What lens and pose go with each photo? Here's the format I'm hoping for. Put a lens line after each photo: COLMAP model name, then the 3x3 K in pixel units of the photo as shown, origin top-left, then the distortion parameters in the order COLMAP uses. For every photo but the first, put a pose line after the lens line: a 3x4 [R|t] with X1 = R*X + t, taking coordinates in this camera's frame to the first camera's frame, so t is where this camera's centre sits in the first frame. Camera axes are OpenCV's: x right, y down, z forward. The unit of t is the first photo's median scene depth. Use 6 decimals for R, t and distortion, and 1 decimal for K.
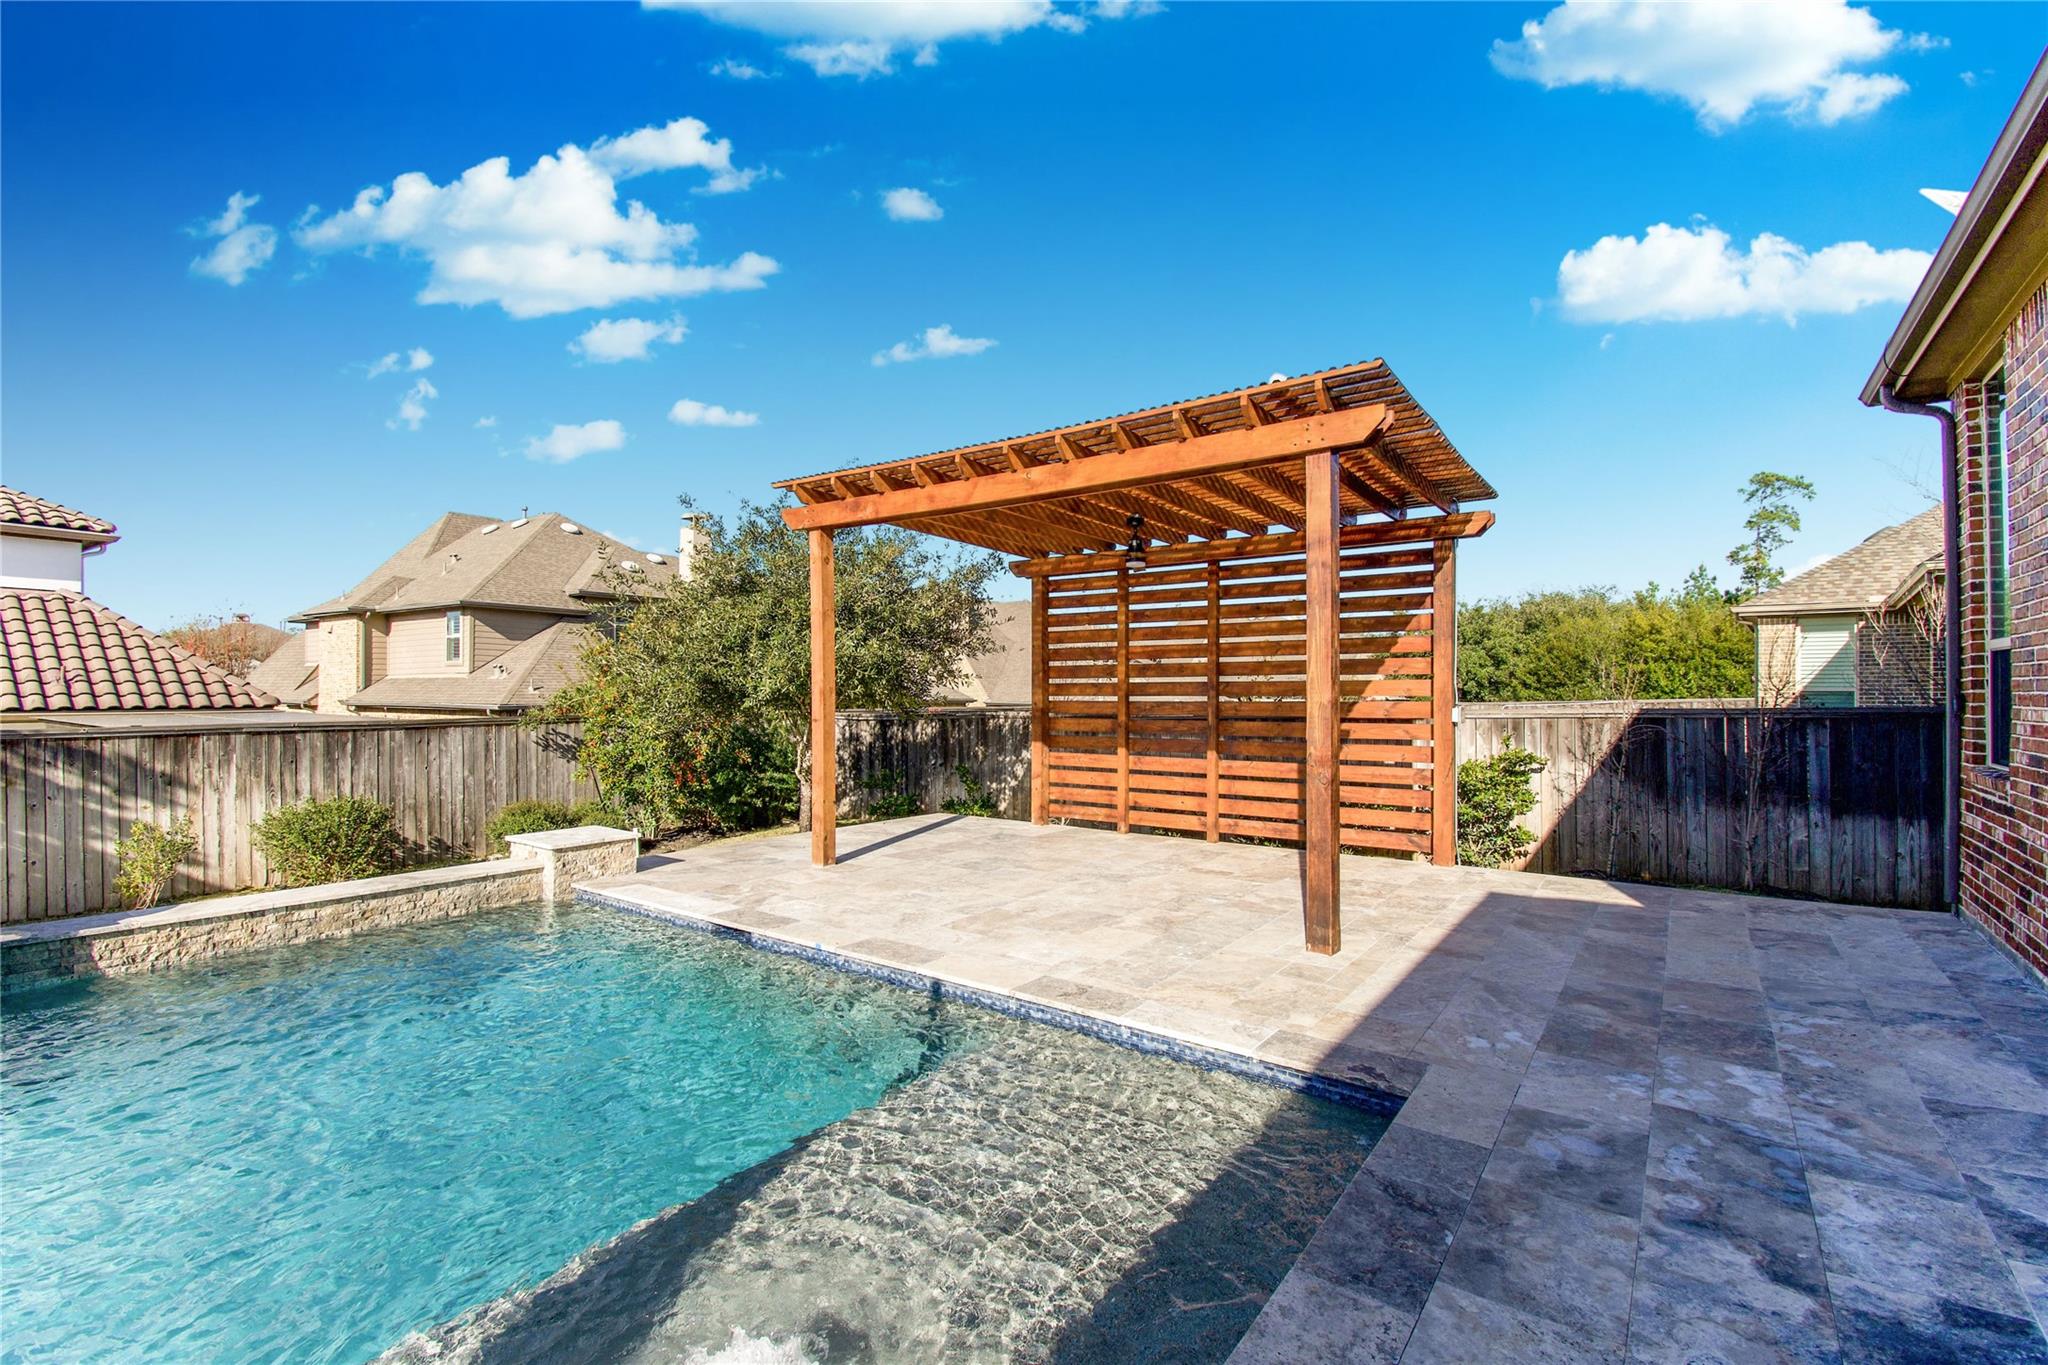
lens RADIAL K [[909.3, 0, 1023.2], [0, 909.3, 694.5], [0, 0, 1]] dist [0.016266, -0.022886]
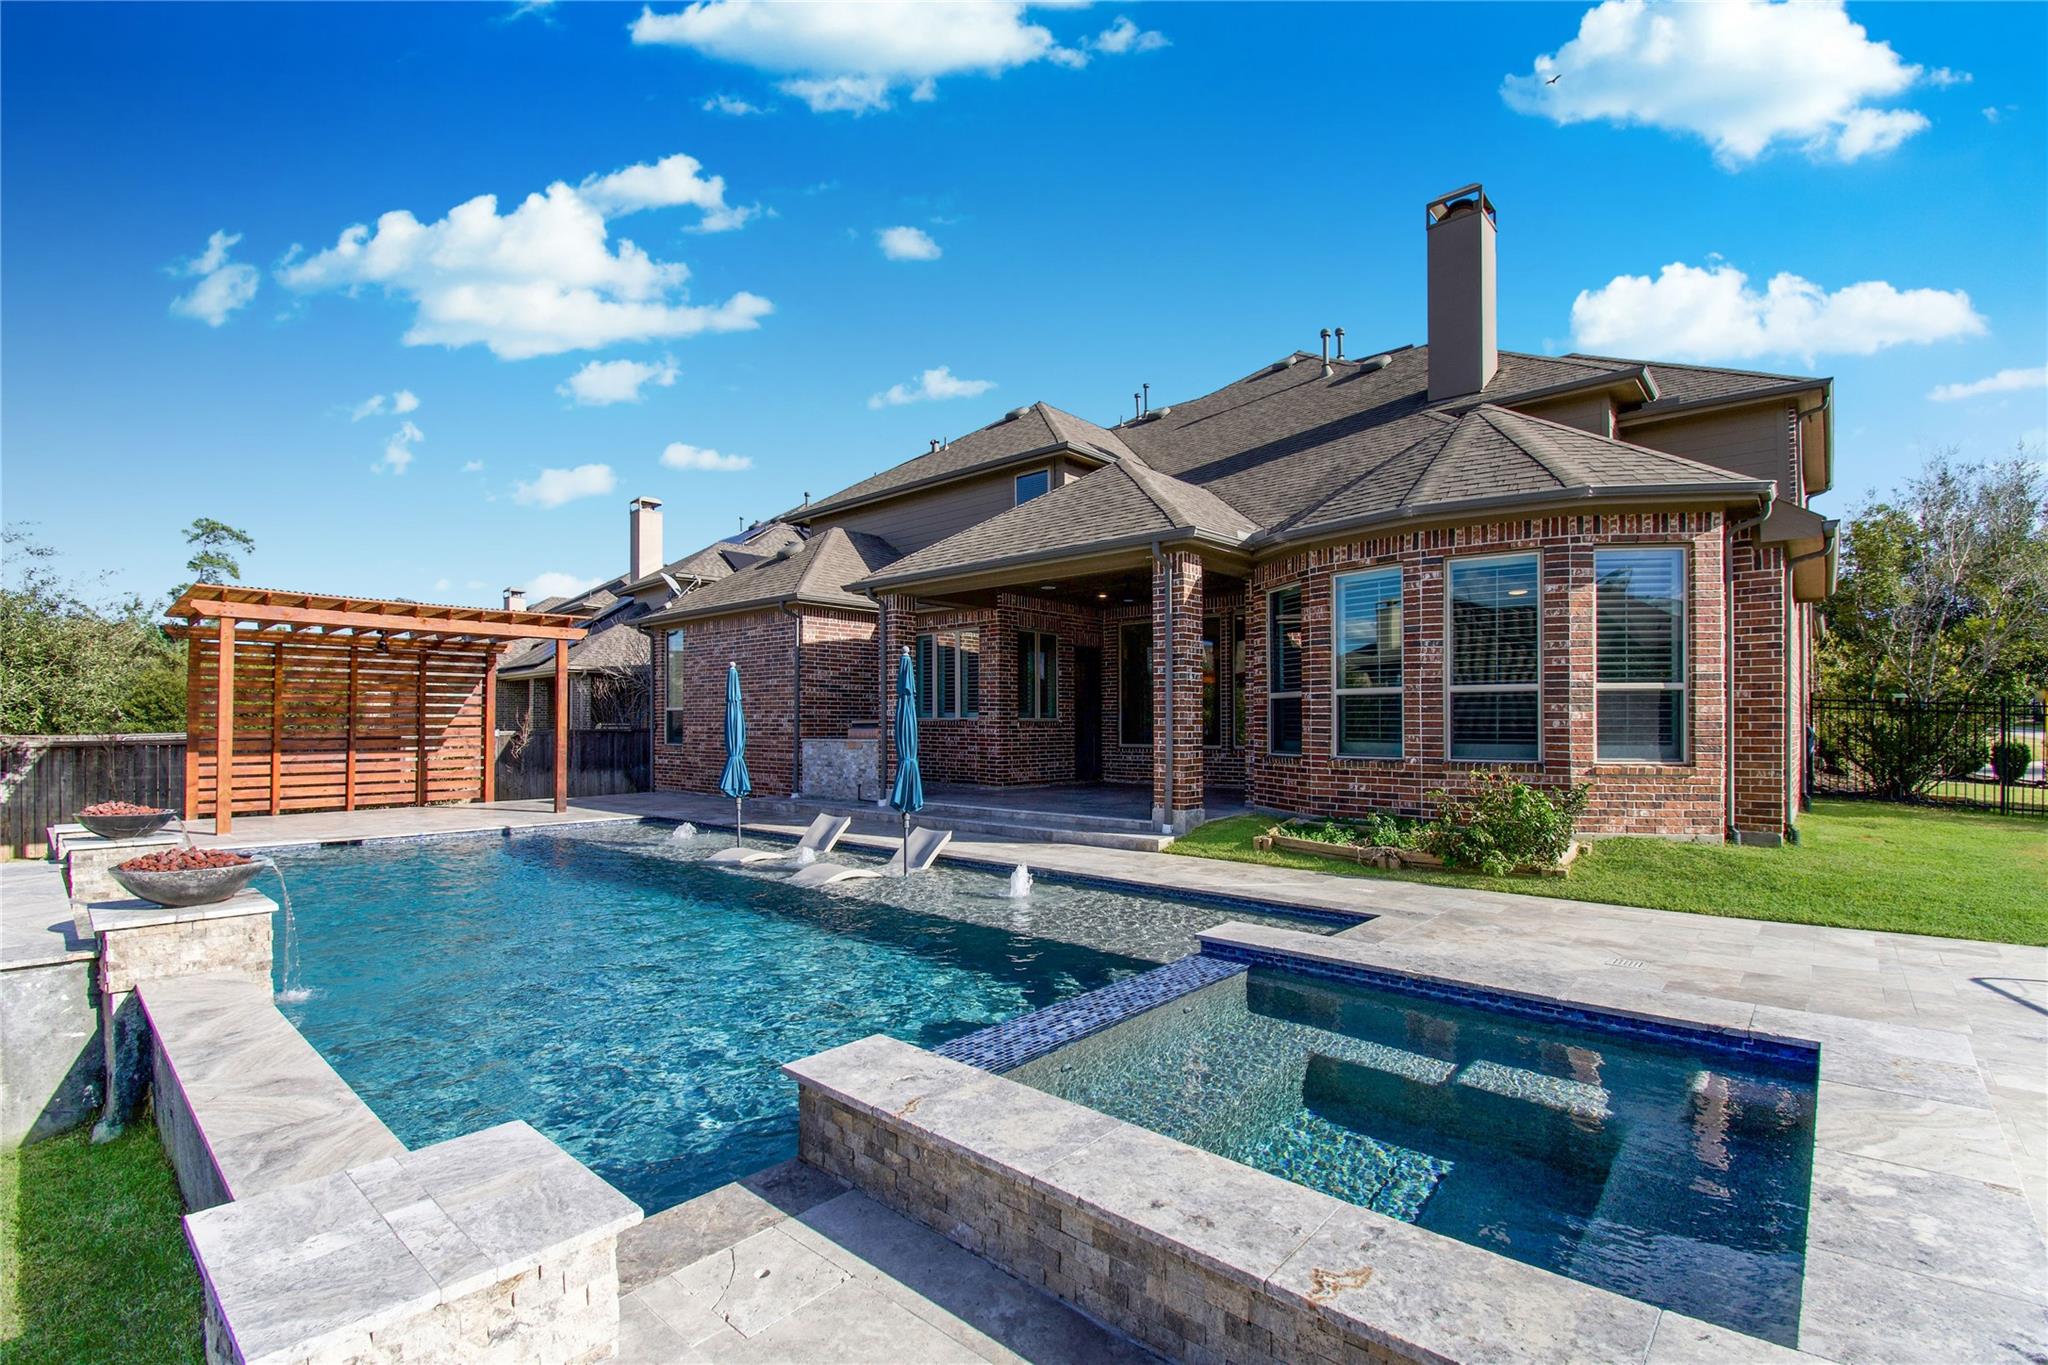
lens RADIAL K [[909.3, 0, 1023.2], [0, 909.3, 694.5], [0, 0, 1]] dist [0.016266, -0.022886]
pose [[0.091135, 0.033284, 0.995282, -1.440419], [0.004965, 0.999414, -0.033877, 0.008614], [-0.995826, 0.008029, 0.090917, -0.425065]]
